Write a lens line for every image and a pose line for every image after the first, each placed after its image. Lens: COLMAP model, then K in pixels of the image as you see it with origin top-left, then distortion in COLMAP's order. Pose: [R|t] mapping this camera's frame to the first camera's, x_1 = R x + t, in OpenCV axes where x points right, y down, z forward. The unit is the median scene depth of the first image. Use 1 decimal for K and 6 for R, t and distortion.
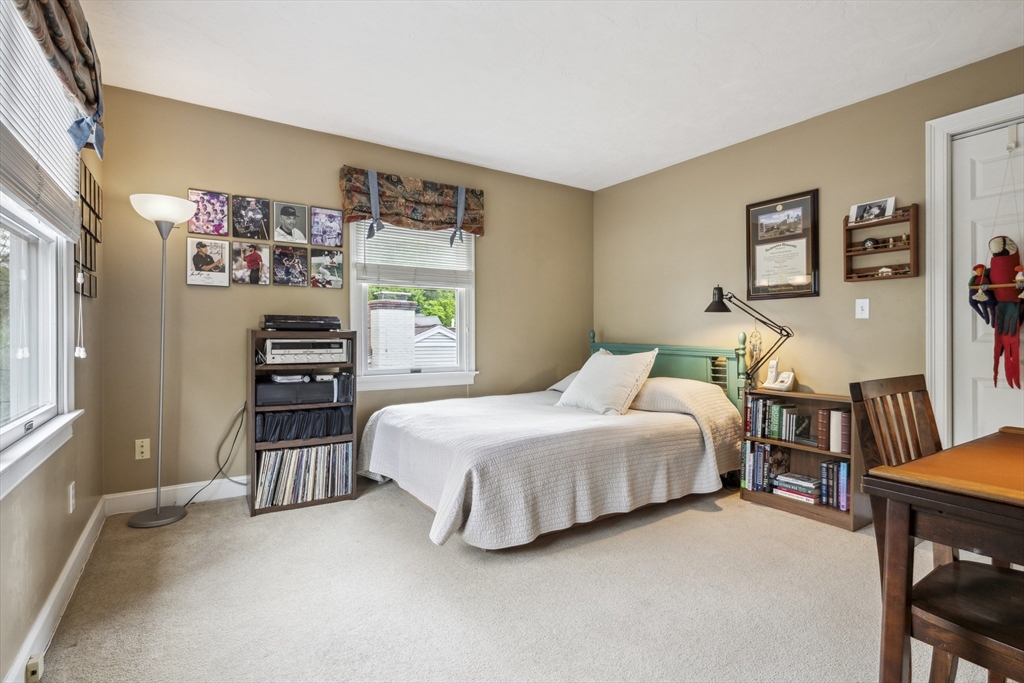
lens RADIAL K [[498.3, 0, 512.9], [0, 498.3, 342.8], [0, 0, 1]] dist [0.003711, 0.000353]
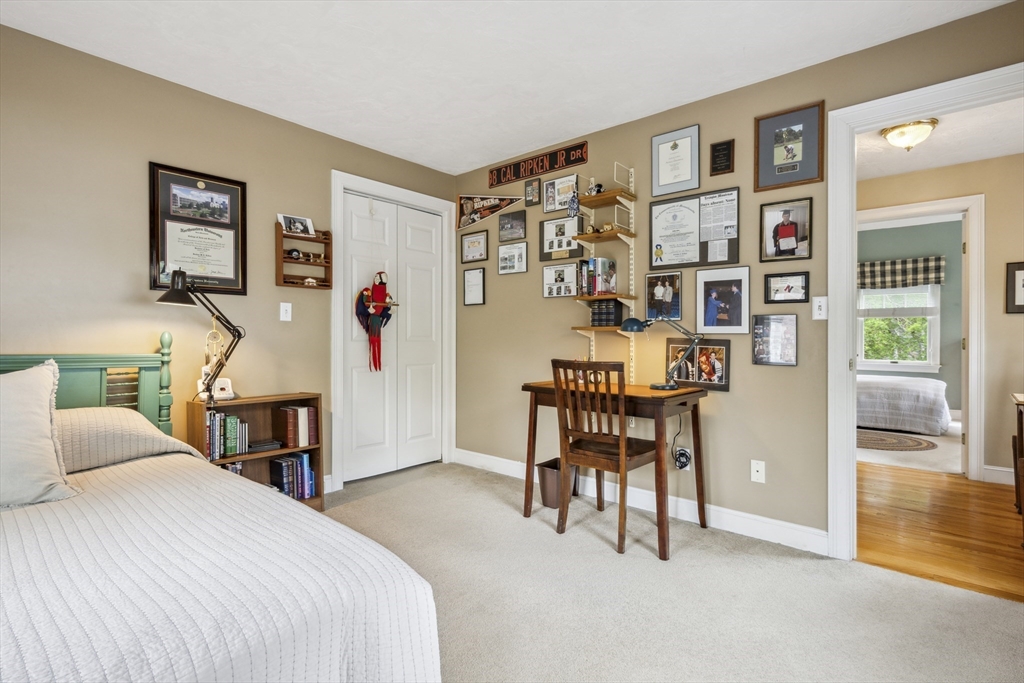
lens RADIAL K [[498.3, 0, 512.3], [0, 498.3, 334.3], [0, 0, 1]] dist [0.003711, 0.000353]
pose [[-0.262503, -0.001480, 0.964930, -0.443314], [0.005601, 0.999980, 0.003058, -0.018481], [-0.964915, 0.006207, -0.262489, 0.755615]]
